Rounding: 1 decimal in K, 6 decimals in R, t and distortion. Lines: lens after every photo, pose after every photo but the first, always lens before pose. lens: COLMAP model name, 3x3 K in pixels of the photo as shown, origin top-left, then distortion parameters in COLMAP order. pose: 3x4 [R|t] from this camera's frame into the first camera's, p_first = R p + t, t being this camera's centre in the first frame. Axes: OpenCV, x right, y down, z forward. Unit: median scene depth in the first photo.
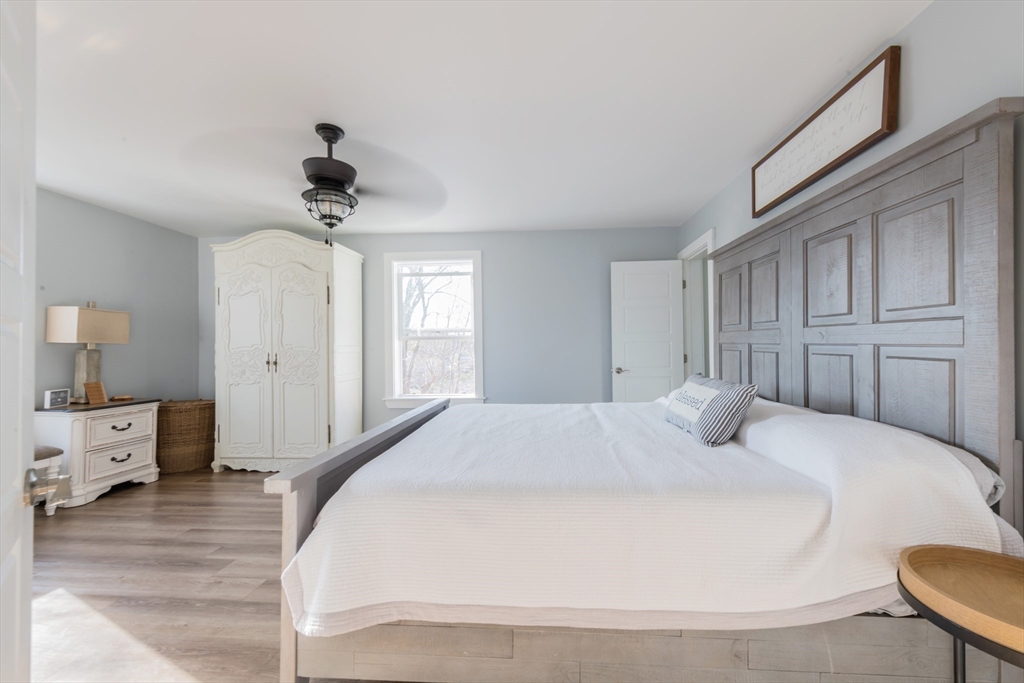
lens RADIAL K [[416.4, 0, 521.0], [0, 416.4, 342.0], [0, 0, 1]] dist [0.004920, 0.000189]
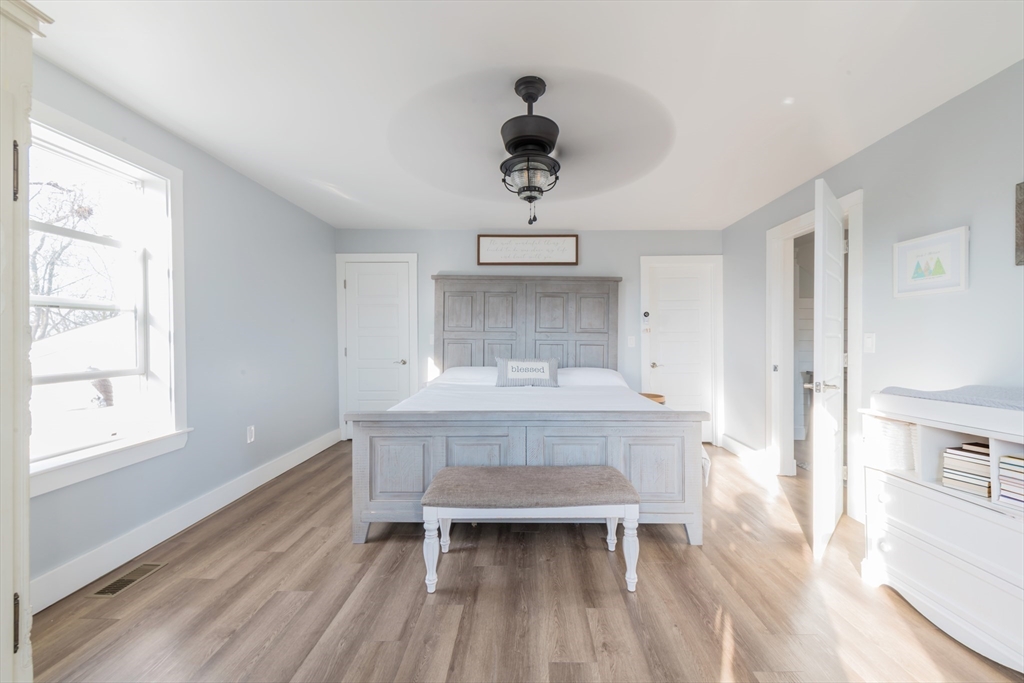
lens RADIAL K [[416.4, 0, 520.8], [0, 416.4, 343.6], [0, 0, 1]] dist [0.004920, 0.000189]
pose [[-0.058879, -0.004219, 0.998256, -1.579155], [-0.011512, 0.999927, 0.003547, 0.016423], [-0.998199, -0.011284, -0.058923, 1.286764]]
